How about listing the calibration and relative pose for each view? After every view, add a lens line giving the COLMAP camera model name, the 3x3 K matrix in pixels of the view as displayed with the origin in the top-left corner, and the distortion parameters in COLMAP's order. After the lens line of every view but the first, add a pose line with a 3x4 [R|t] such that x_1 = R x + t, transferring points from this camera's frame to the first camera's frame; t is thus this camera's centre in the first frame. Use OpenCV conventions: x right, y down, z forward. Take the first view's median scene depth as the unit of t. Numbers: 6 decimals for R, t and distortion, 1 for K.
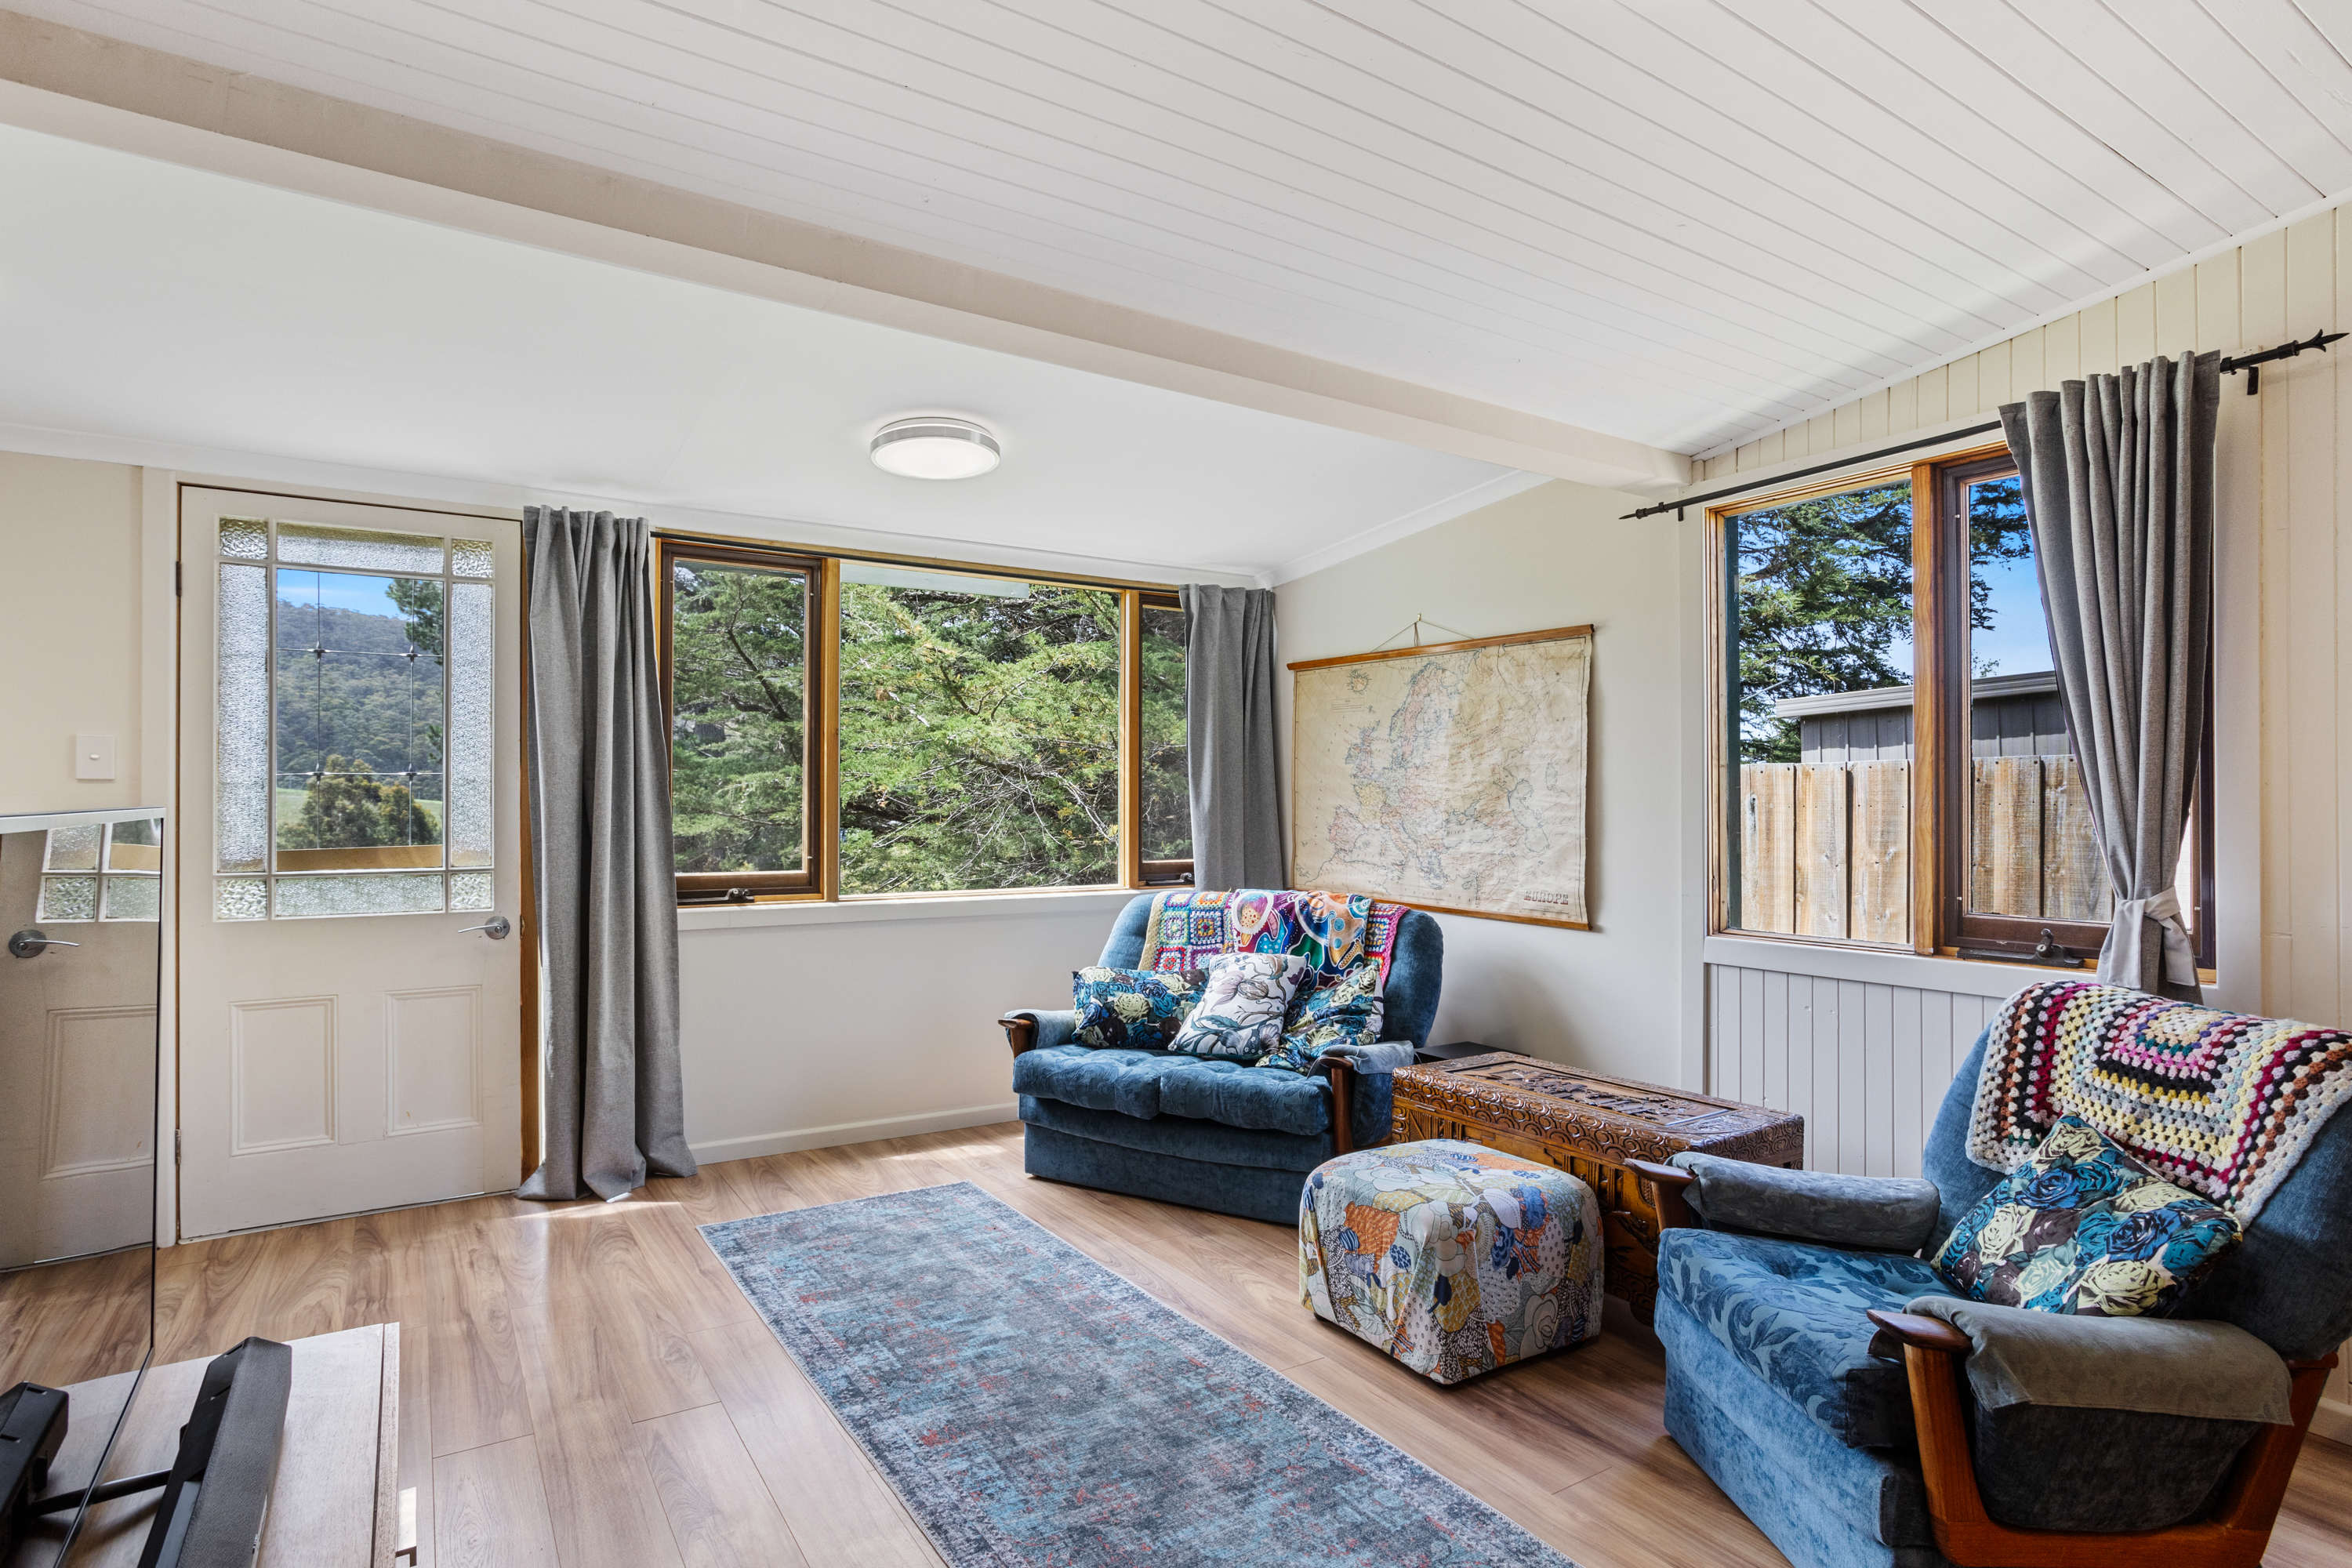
lens RADIAL K [[1190.5, 0, 1182.6], [0, 1190.5, 806.4], [0, 0, 1]] dist [-0.002783, -0.000028]
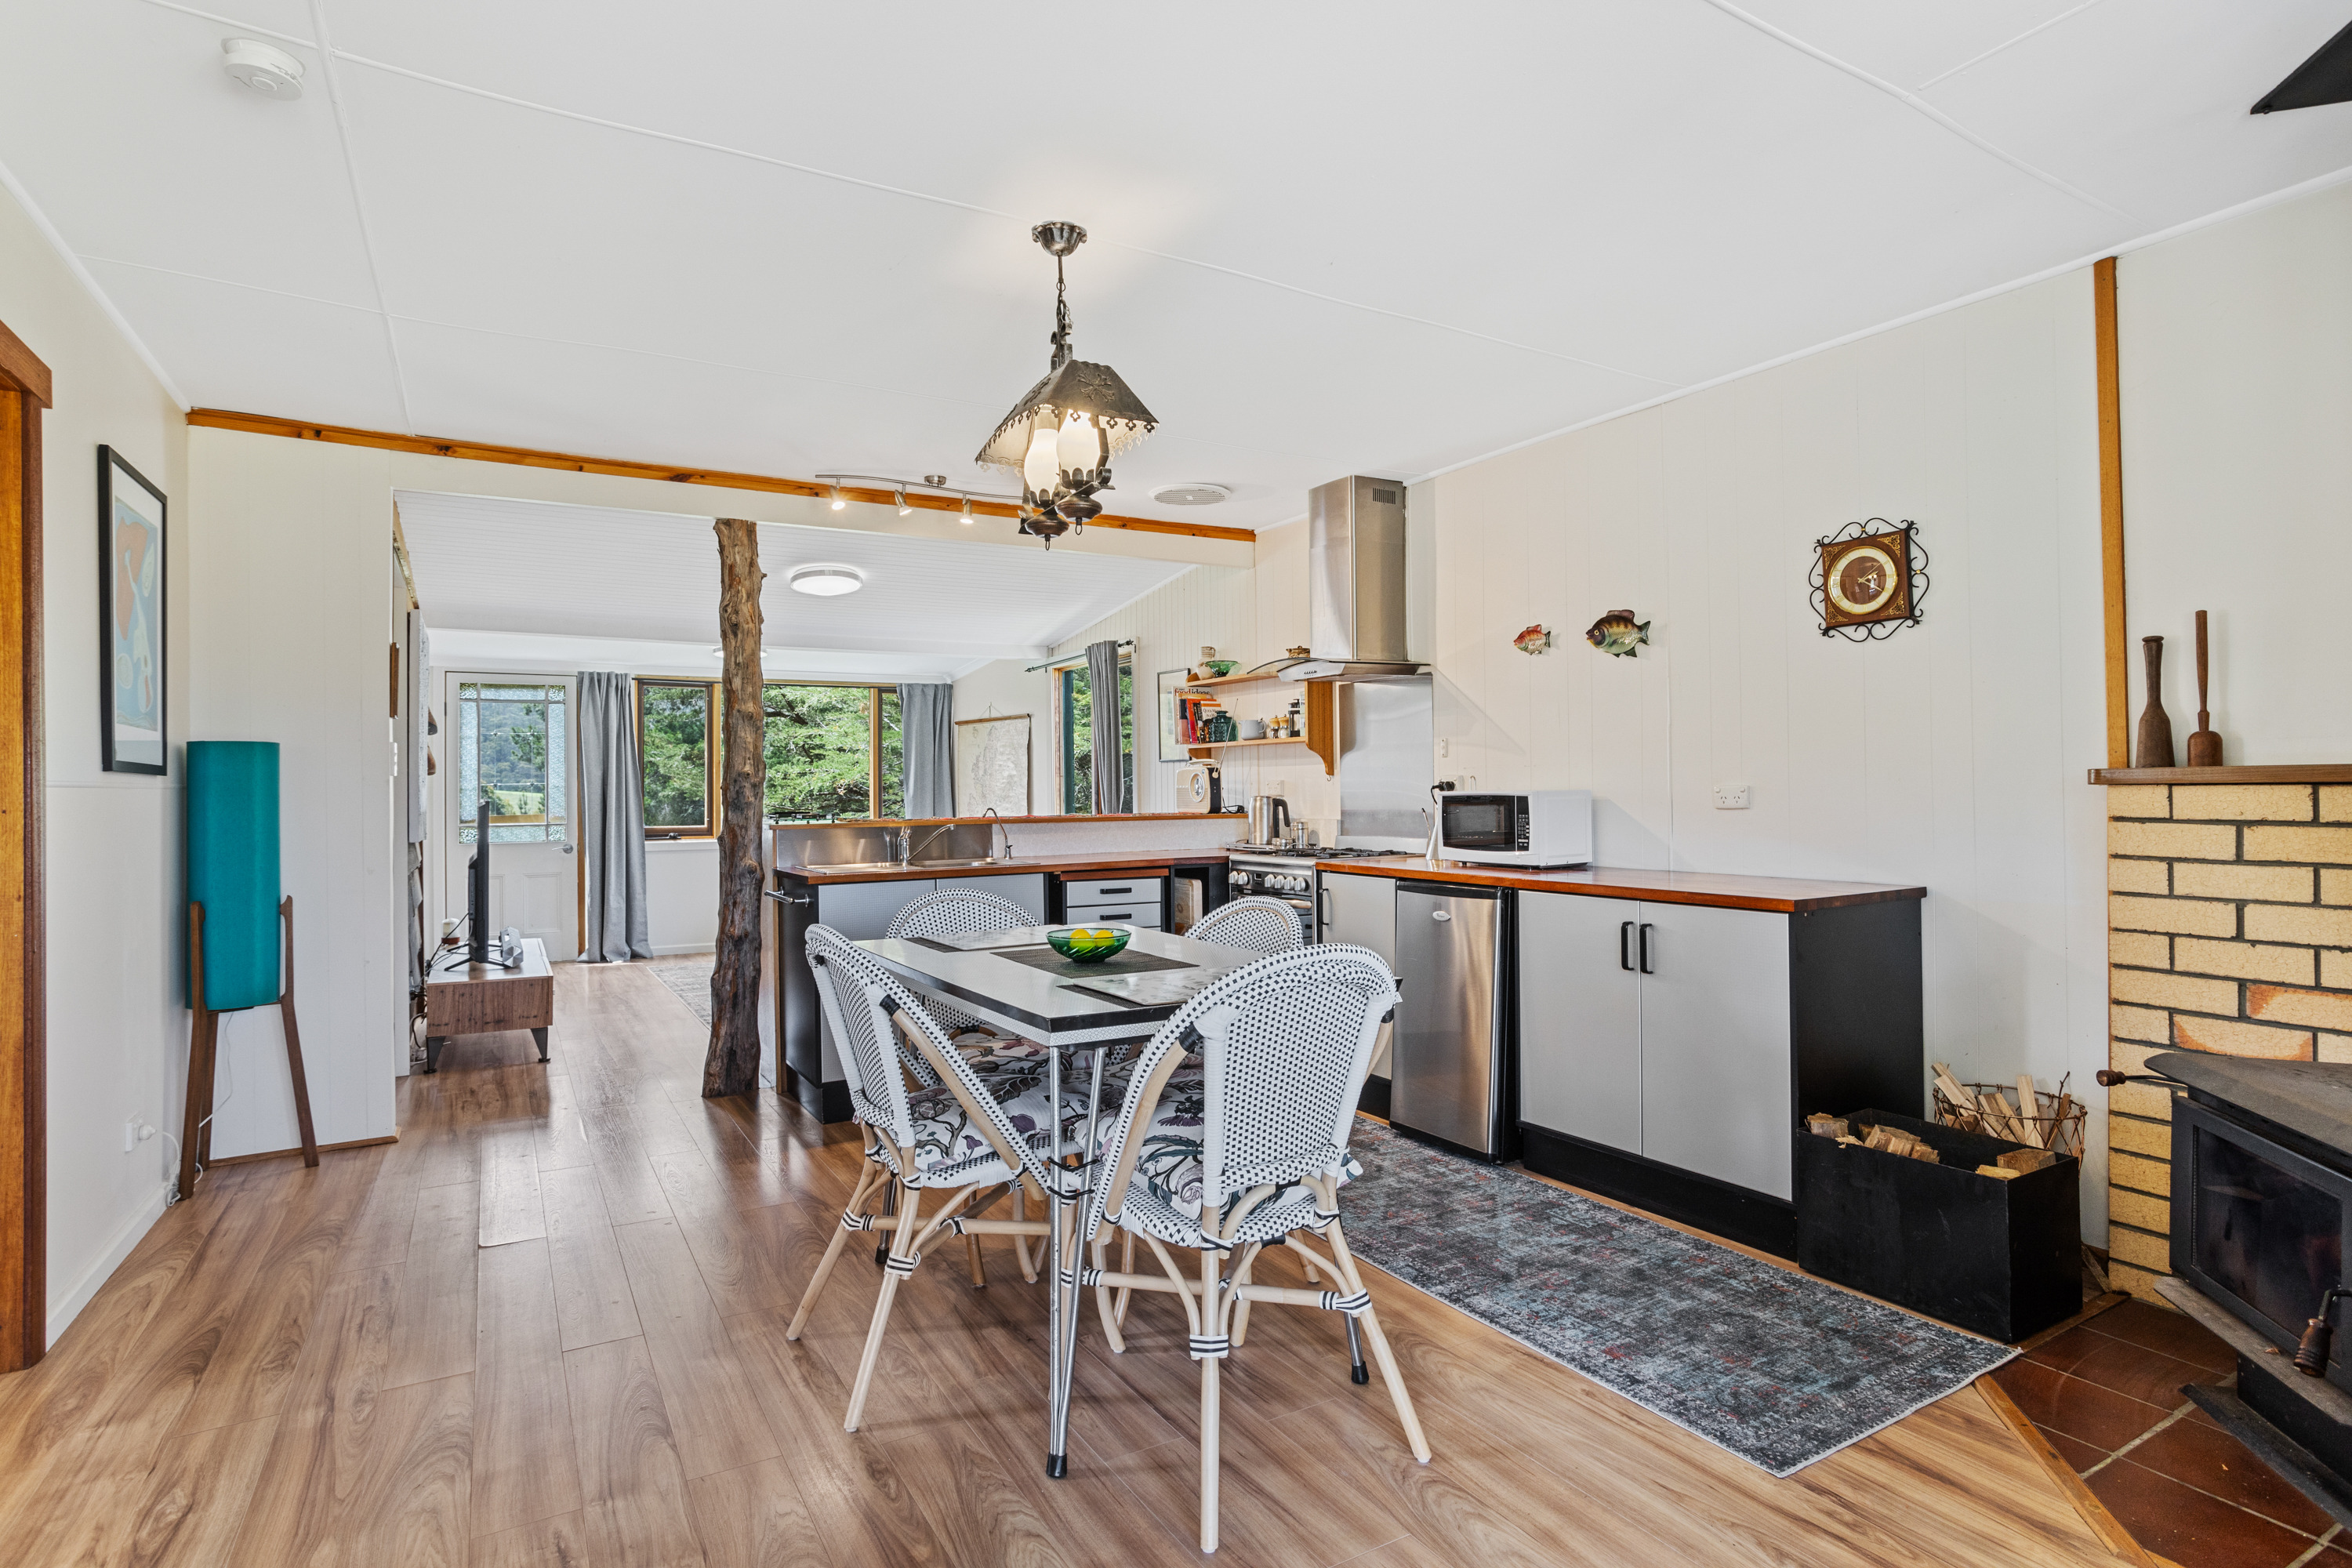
lens RADIAL K [[1190.5, 0, 1172.4], [0, 1190.5, 778.9], [0, 0, 1]] dist [-0.002783, -0.000028]
pose [[0.998169, -0.010083, -0.059648, 0.749052], [0.009490, 0.999903, -0.010227, -0.000673], [0.059746, 0.009642, 0.998167, -1.261405]]
